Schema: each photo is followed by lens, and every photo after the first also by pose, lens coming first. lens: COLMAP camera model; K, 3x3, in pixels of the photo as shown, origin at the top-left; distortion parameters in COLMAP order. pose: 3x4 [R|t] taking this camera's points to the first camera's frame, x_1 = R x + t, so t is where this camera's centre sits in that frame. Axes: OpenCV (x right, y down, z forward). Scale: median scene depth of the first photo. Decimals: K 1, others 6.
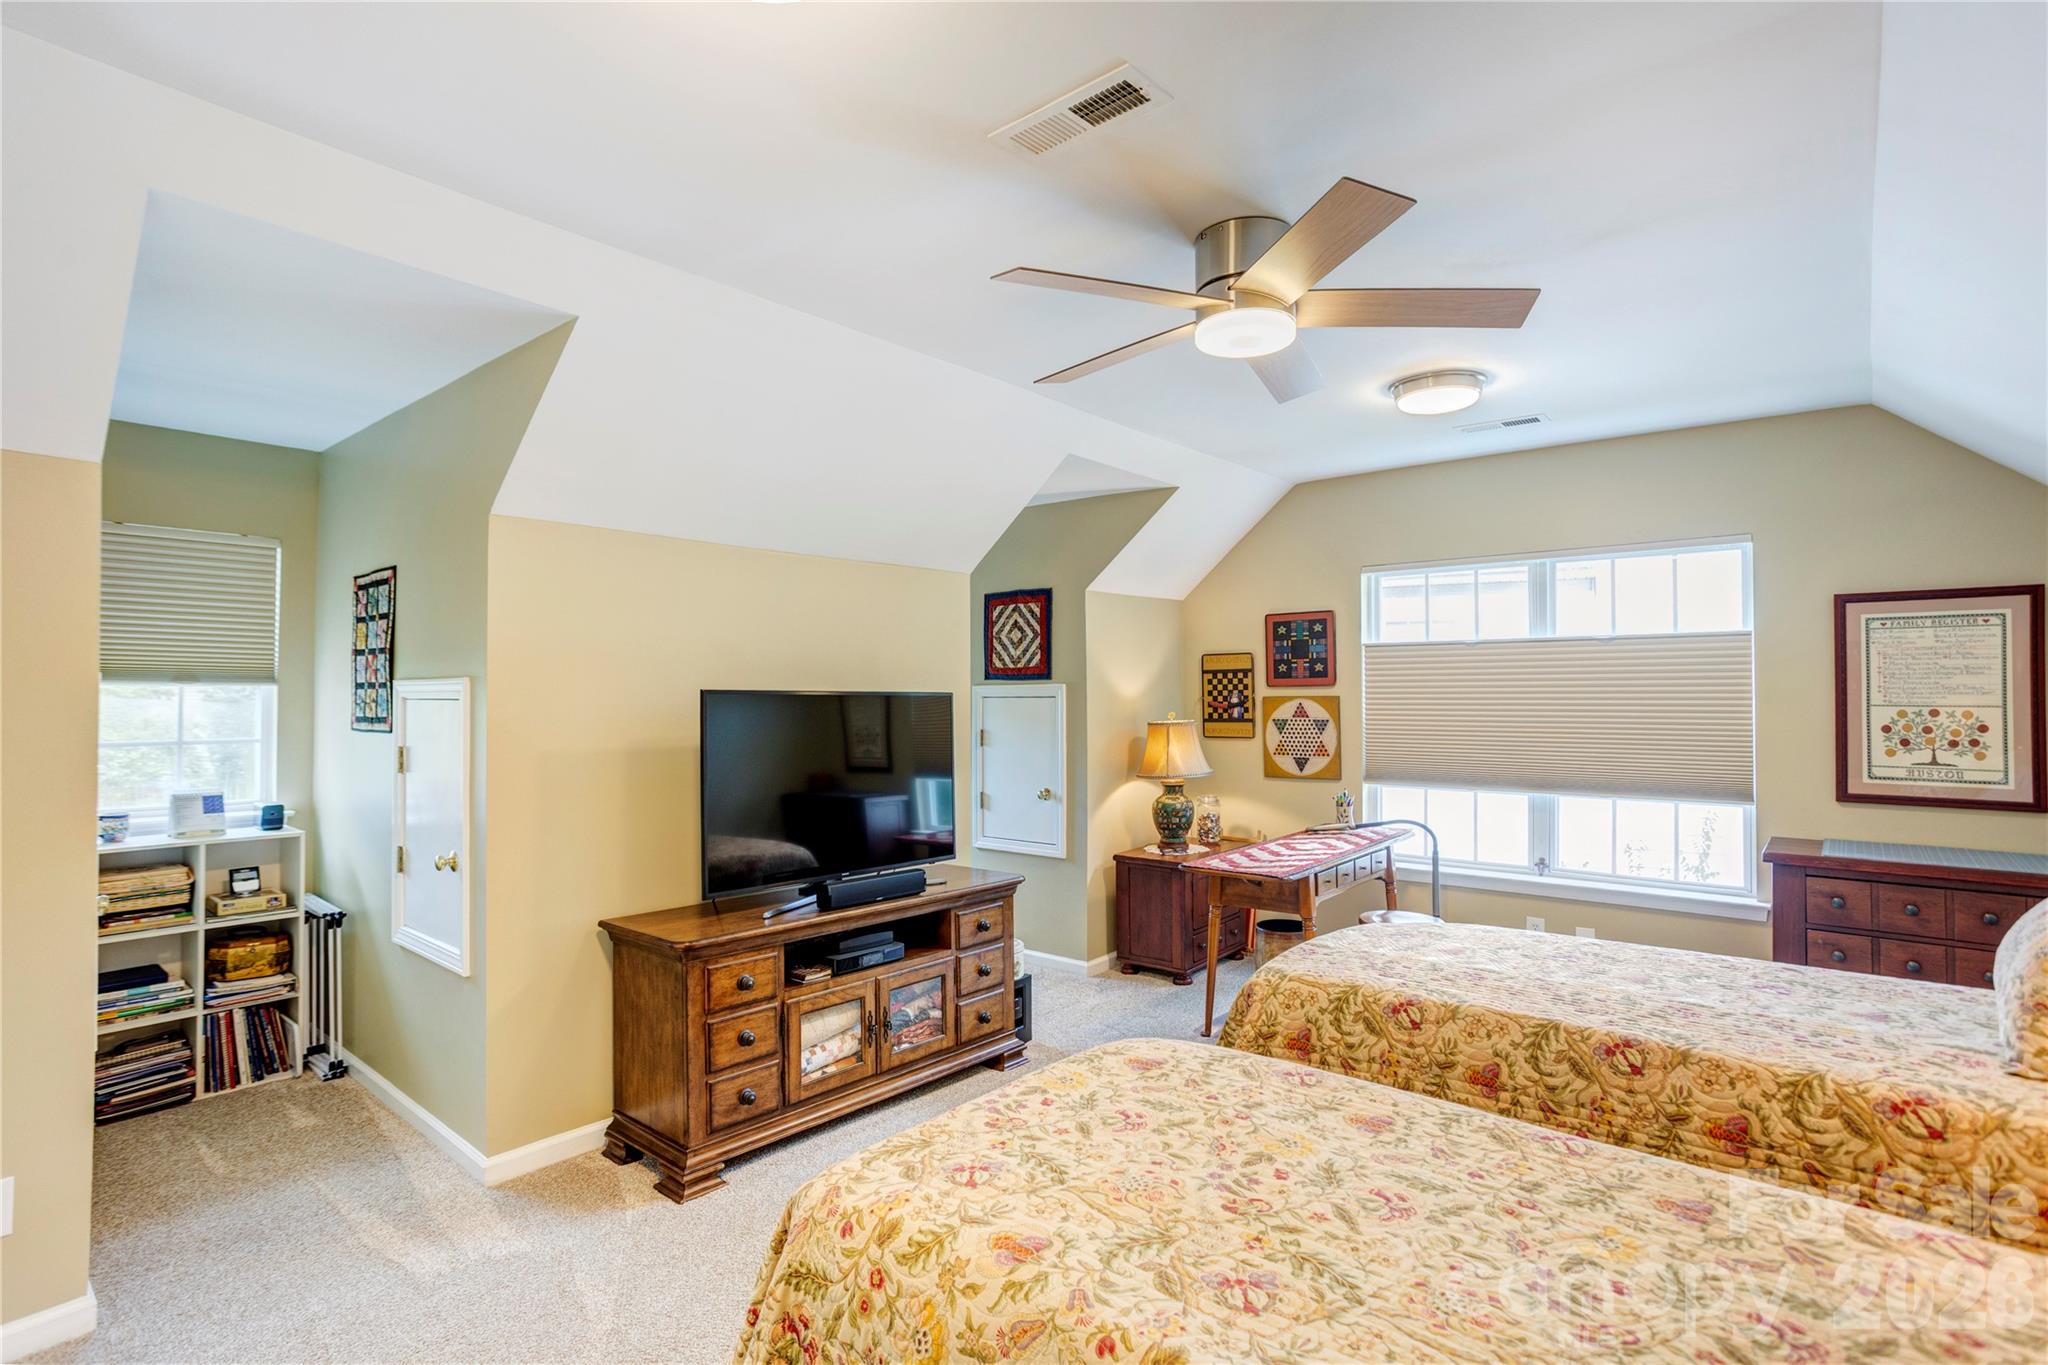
lens RADIAL K [[1009.2, 0, 992.4], [0, 1009.2, 688.1], [0, 0, 1]] dist [-0.054695, 0.036563]
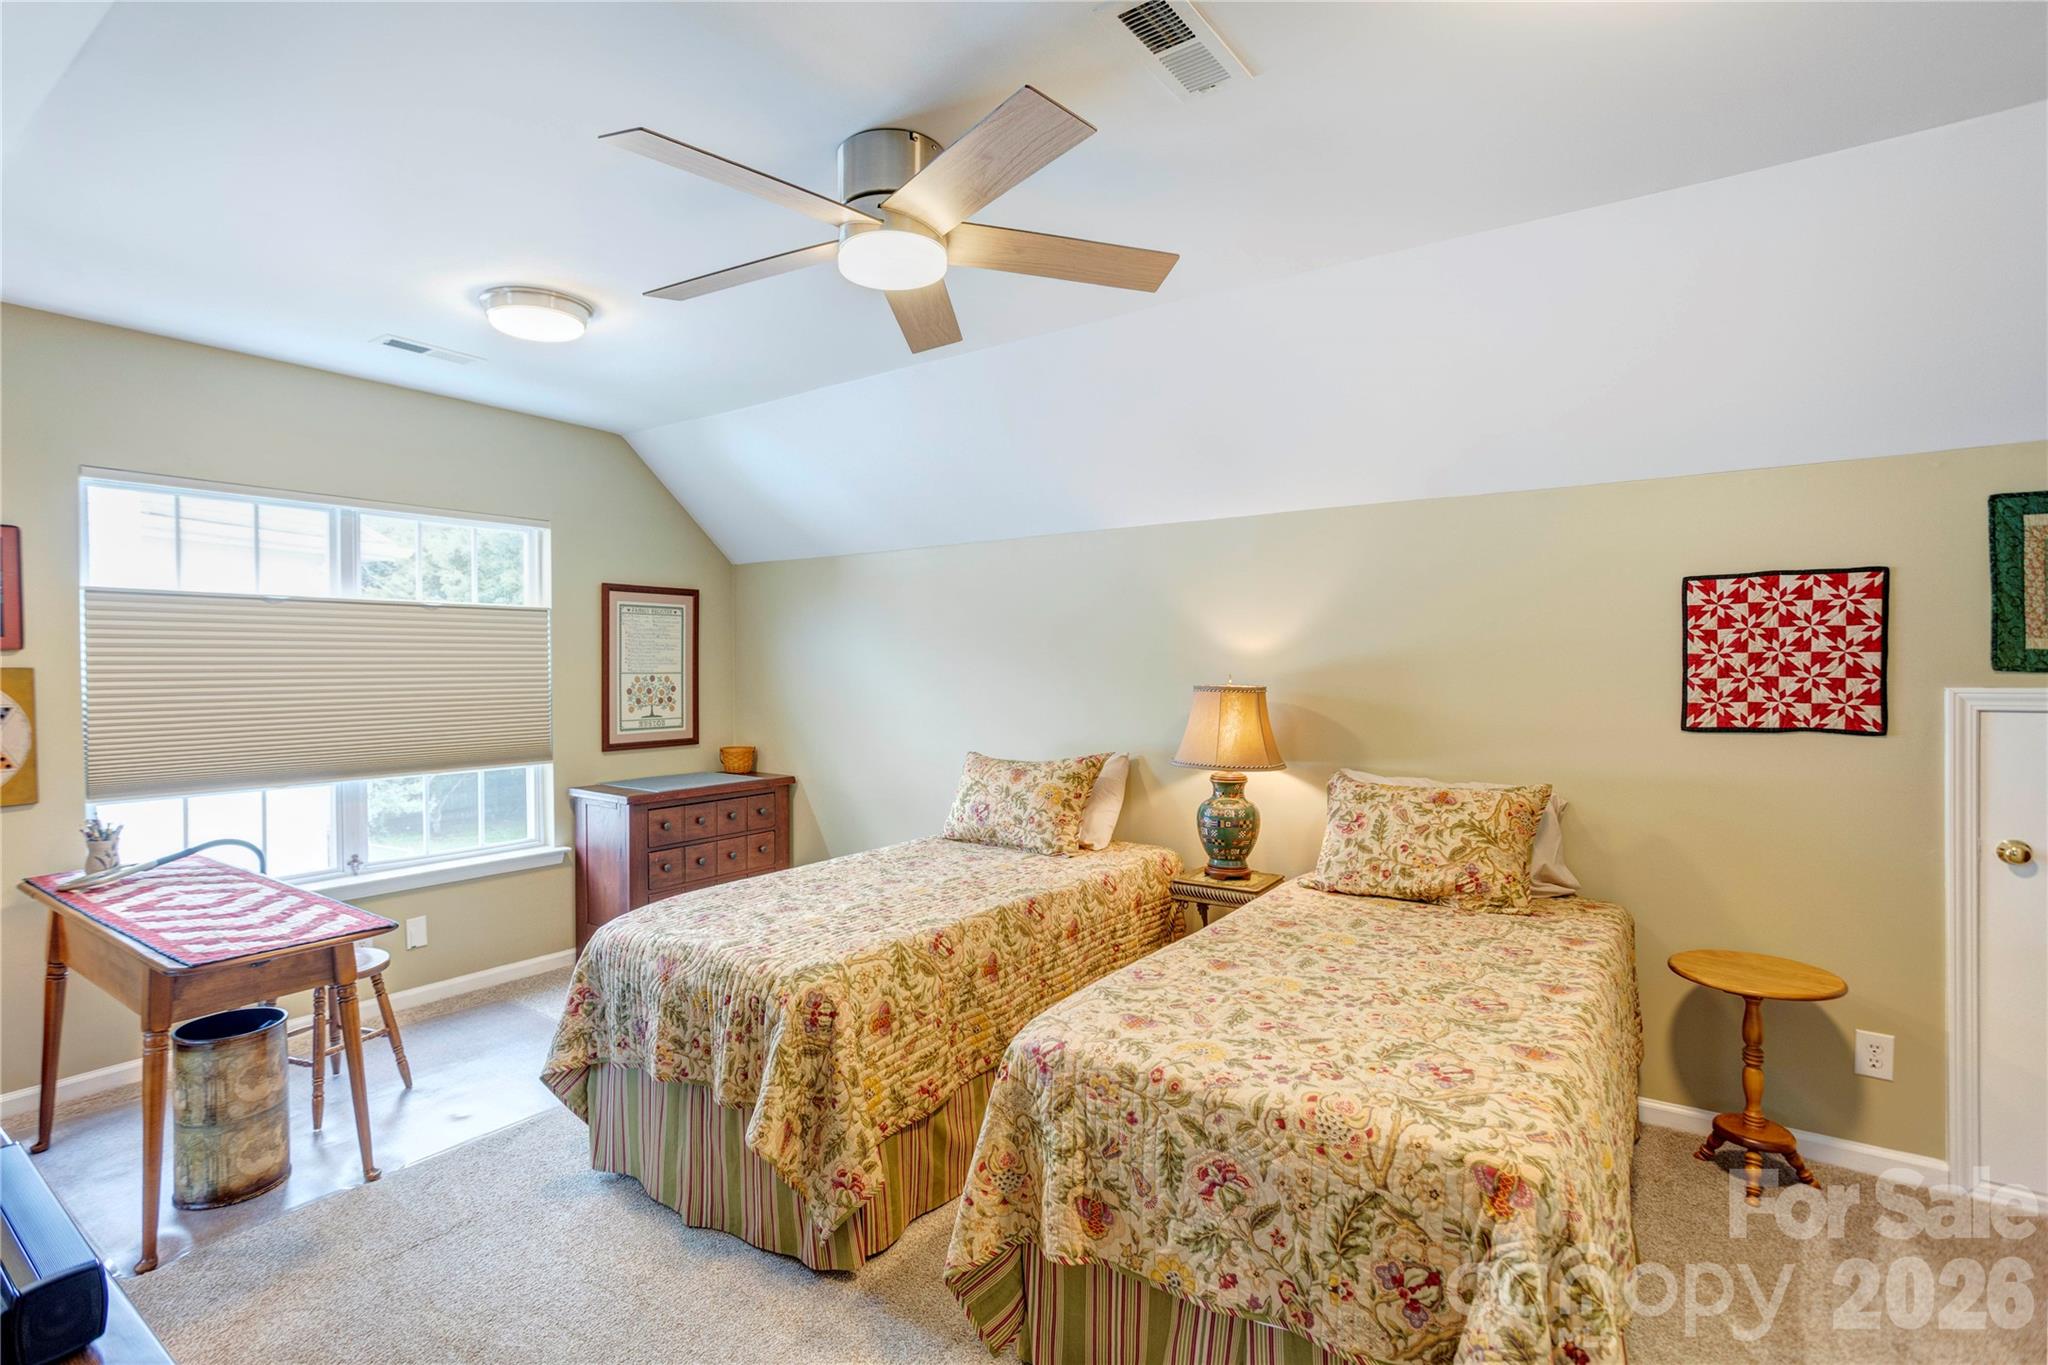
lens RADIAL K [[1009.2, 0, 992.4], [0, 1009.2, 688.1], [0, 0, 1]] dist [-0.054695, 0.036563]
pose [[-0.109730, -0.020108, 0.993758, -0.448121], [-0.001907, 0.999798, 0.020020, 0.010136], [-0.993960, 0.000302, -0.109746, 0.679152]]
